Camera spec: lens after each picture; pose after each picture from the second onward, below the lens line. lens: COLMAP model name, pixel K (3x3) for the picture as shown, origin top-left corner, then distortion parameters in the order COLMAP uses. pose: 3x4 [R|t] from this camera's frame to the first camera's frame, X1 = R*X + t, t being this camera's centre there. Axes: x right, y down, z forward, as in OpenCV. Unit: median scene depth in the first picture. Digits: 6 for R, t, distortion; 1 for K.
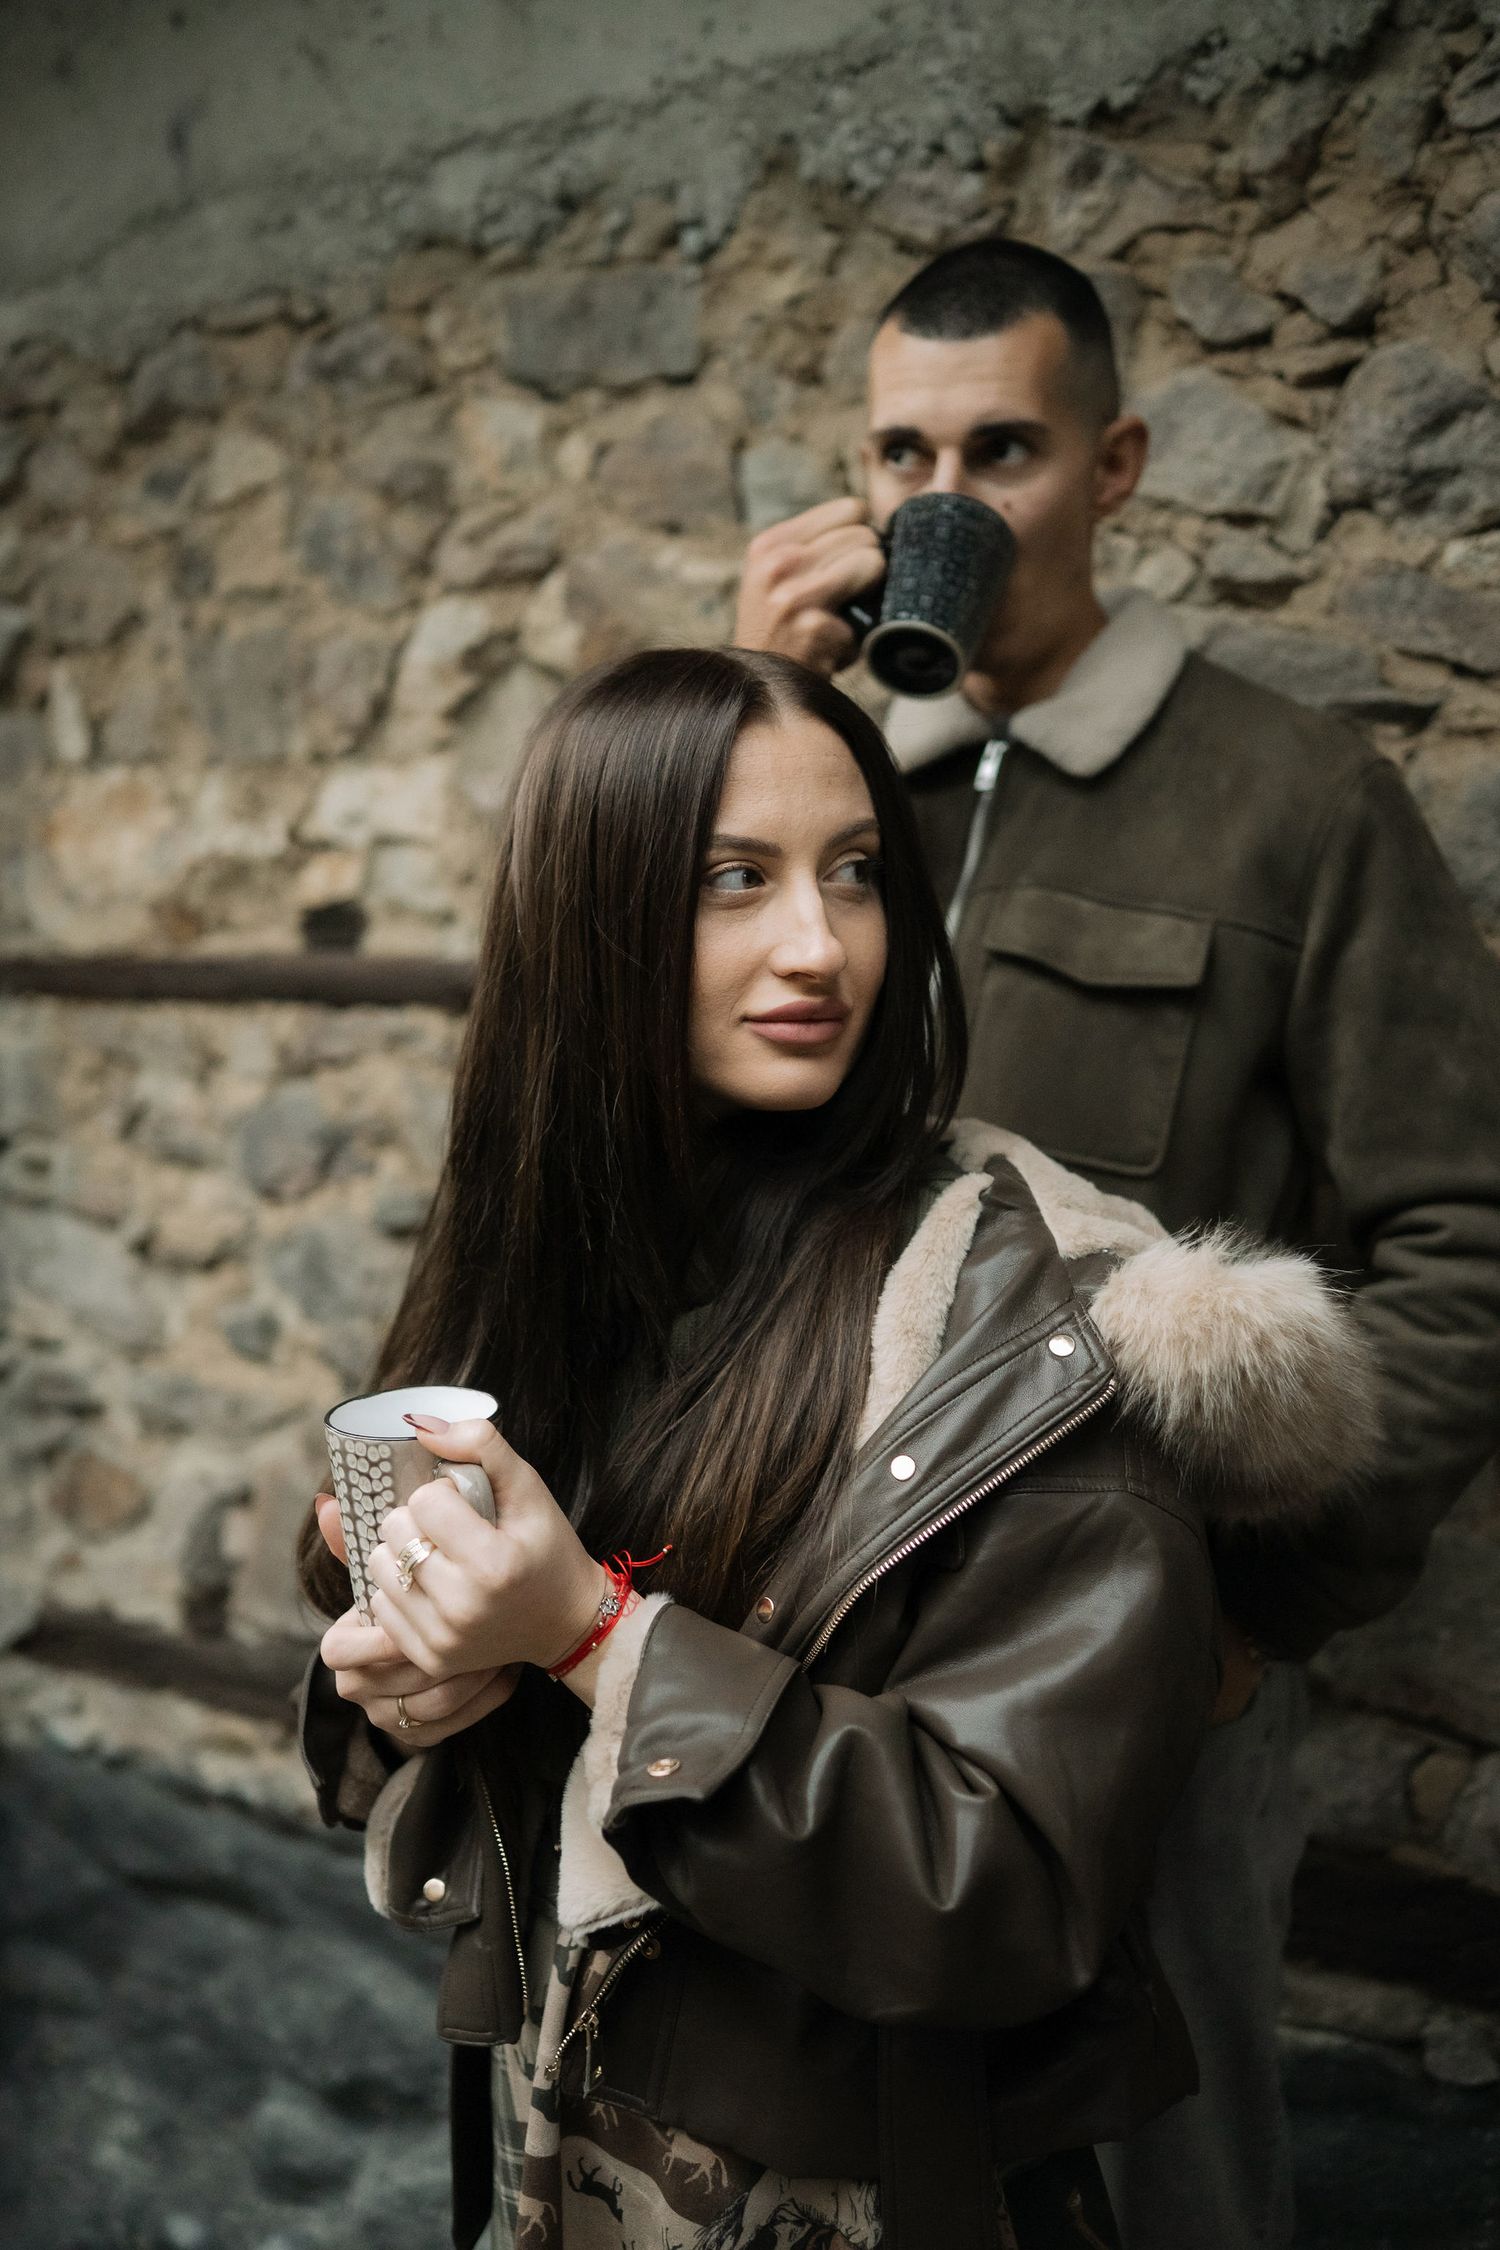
lens RADIAL K [[2161.2, 0, 732.1], [0, 2161.2, 1127.3], [0, 0, 1]] dist [-0.000265, 0.000000]
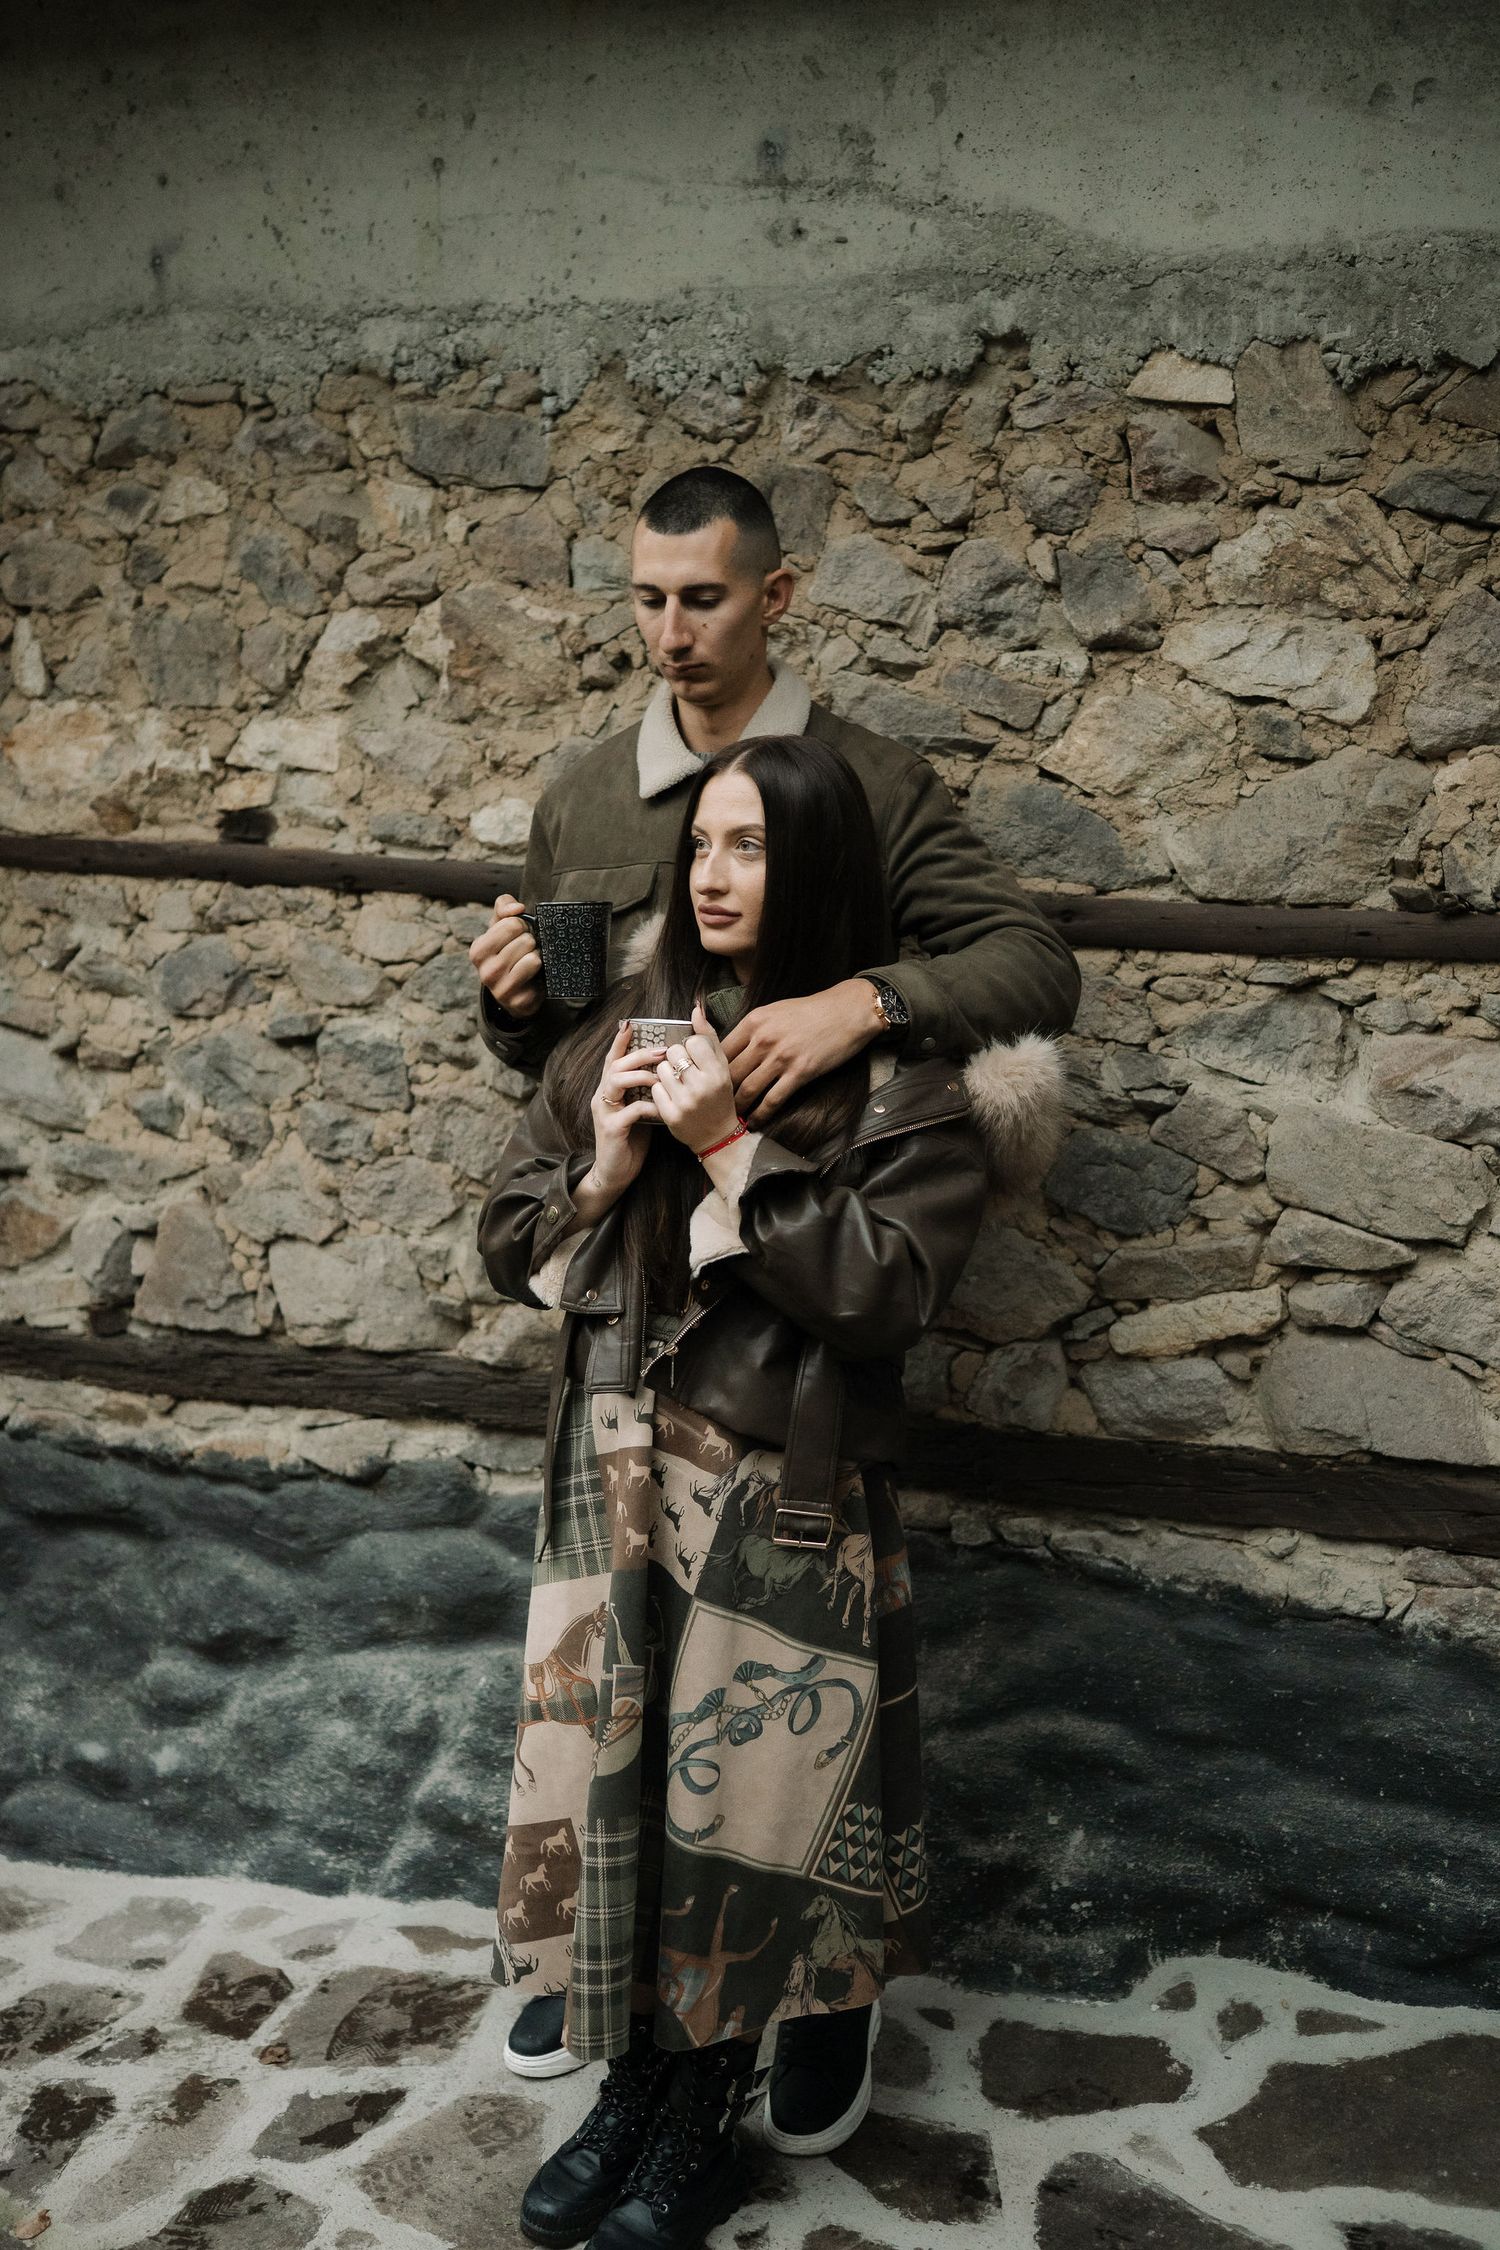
lens RADIAL K [[2161.2, 0, 753.4], [0, 2161.2, 1116.2], [0, 0, 1]] dist [-0.000265, 0.000000]
pose [[0.972127, 0.027006, 0.232893, -0.237612], [-0.035612, 0.998826, 0.032825, 0.050904], [-0.231733, -0.040204, 0.971948, -0.609230]]
